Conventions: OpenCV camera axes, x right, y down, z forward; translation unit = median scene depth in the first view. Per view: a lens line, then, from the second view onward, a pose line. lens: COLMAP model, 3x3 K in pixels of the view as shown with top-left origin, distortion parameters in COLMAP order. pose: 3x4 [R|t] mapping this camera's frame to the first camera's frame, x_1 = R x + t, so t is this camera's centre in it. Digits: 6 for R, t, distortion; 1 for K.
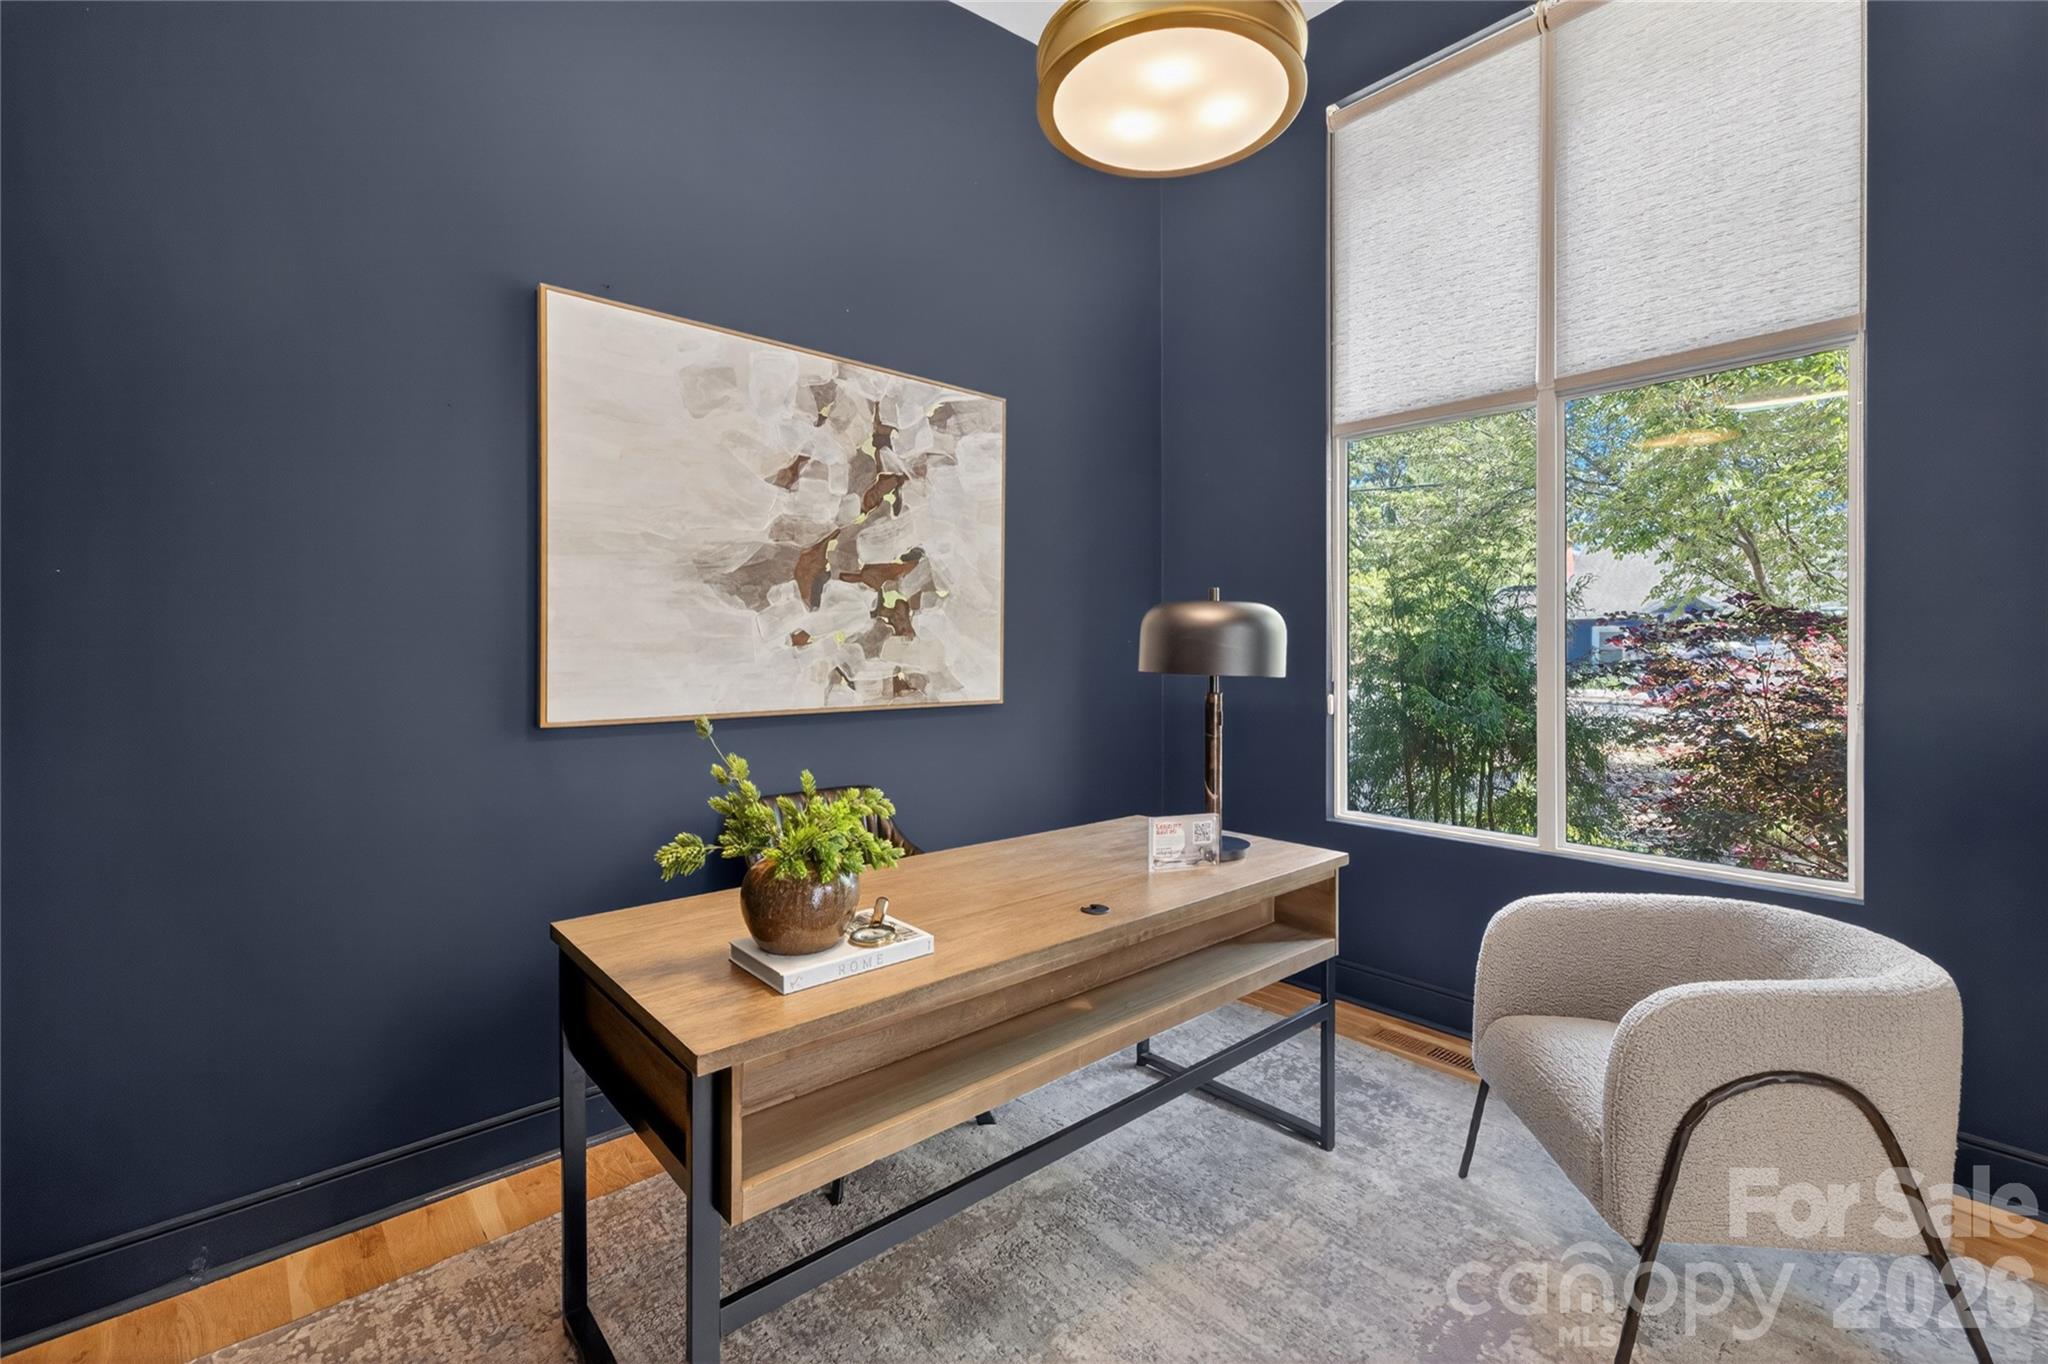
lens RADIAL K [[871.1, 0, 1021.2], [0, 871.1, 664.1], [0, 0, 1]] dist [0.000698, 0.000165]
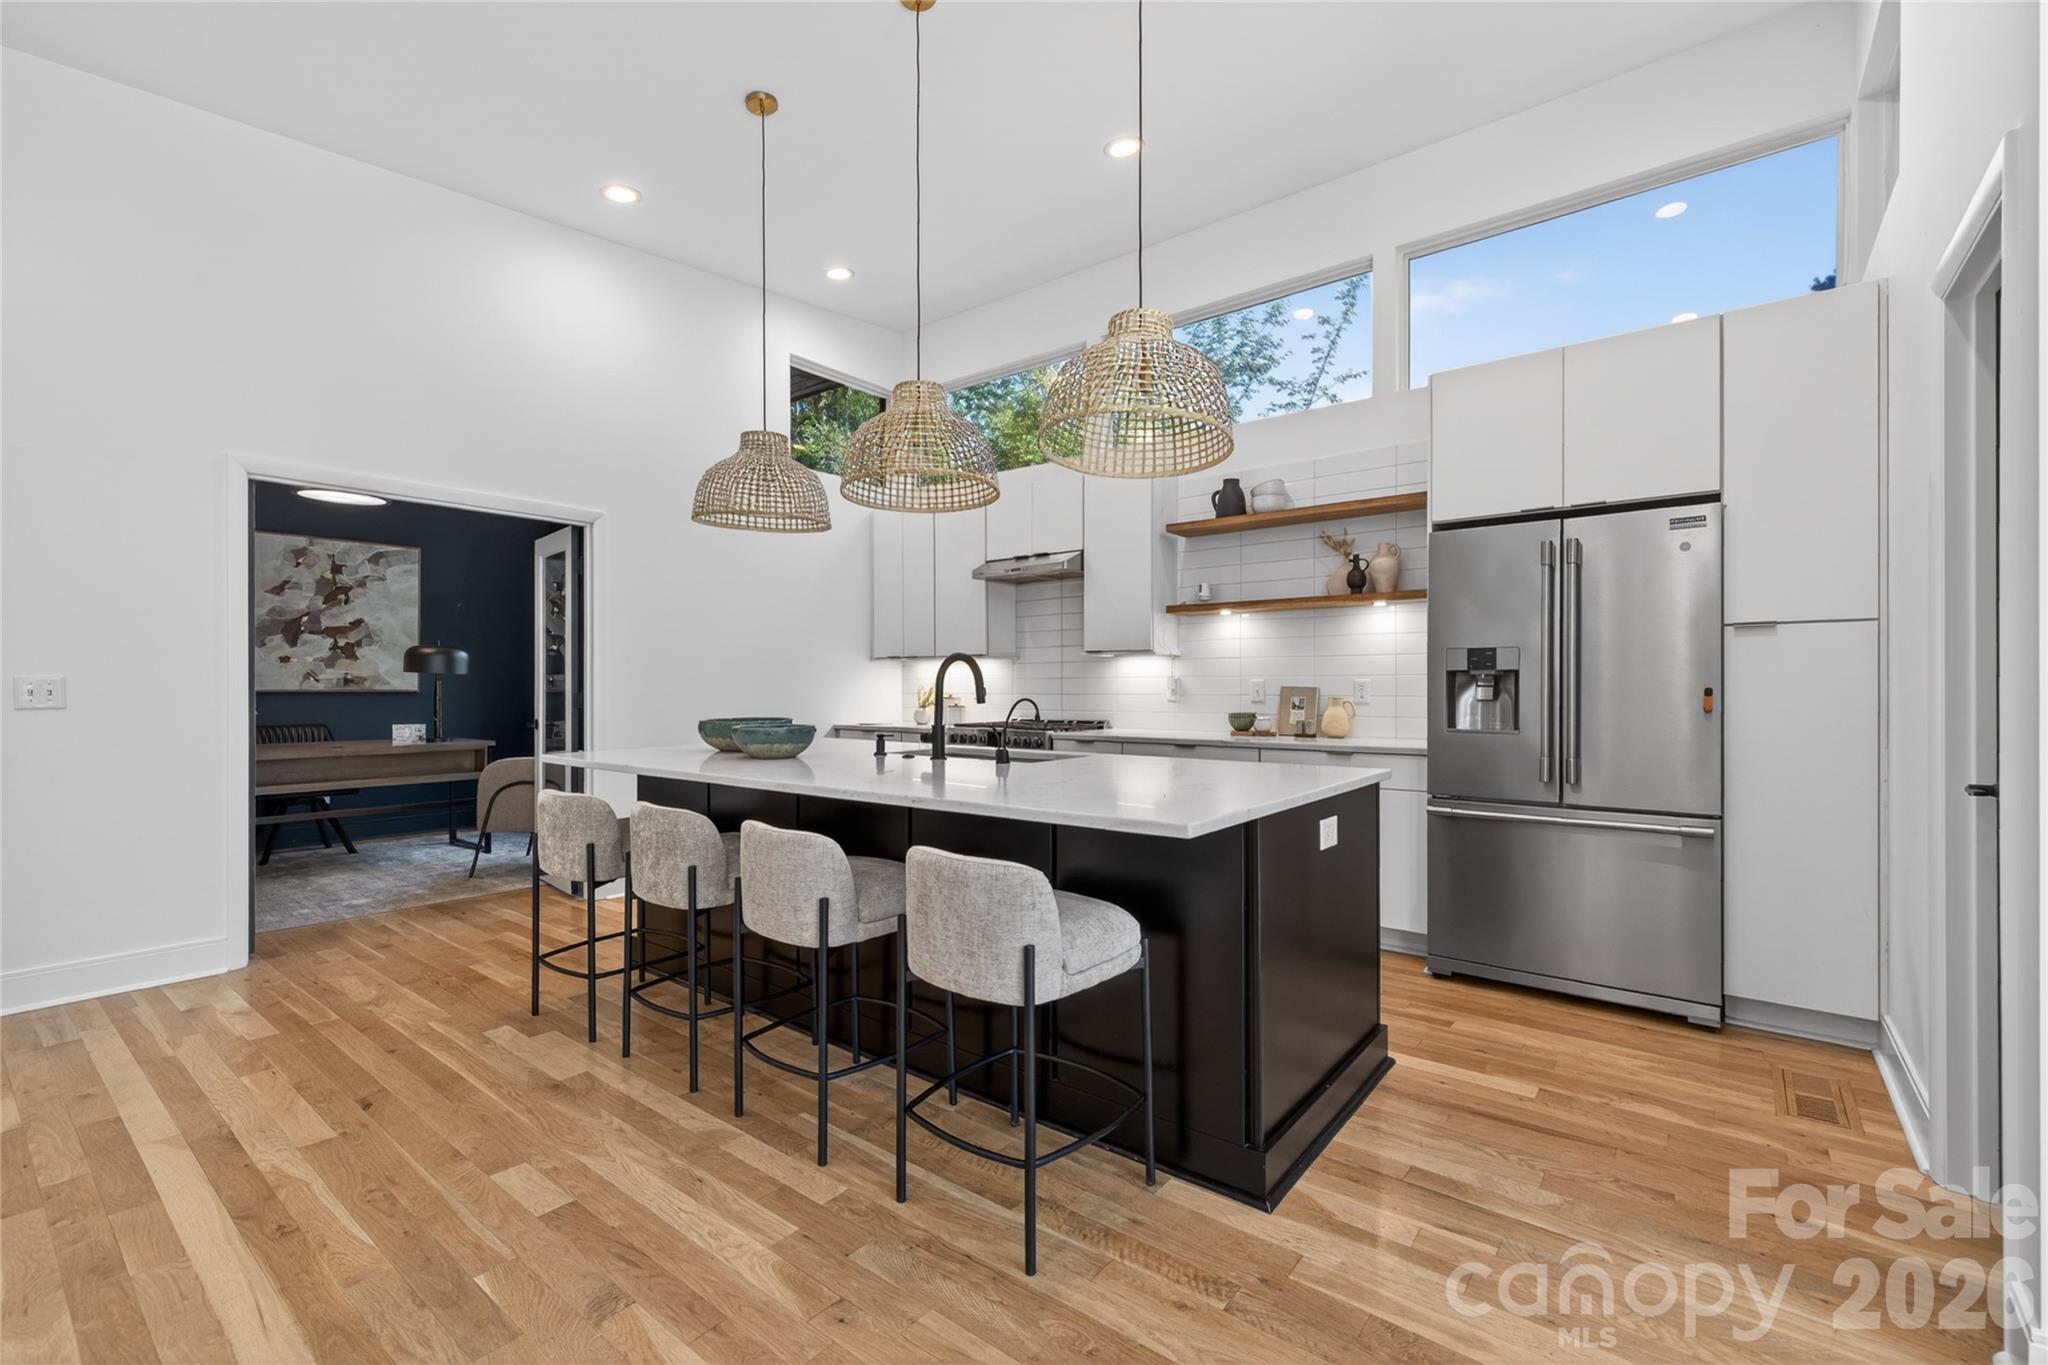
lens RADIAL K [[871.1, 0, 1026.5], [0, 871.1, 687.8], [0, 0, 1]] dist [0.000698, 0.000165]
pose [[0.982633, 0.005915, 0.185467, 1.168124], [-0.004933, 0.999971, -0.005754, 0.046654], [-0.185496, 0.004739, 0.982634, -1.526860]]
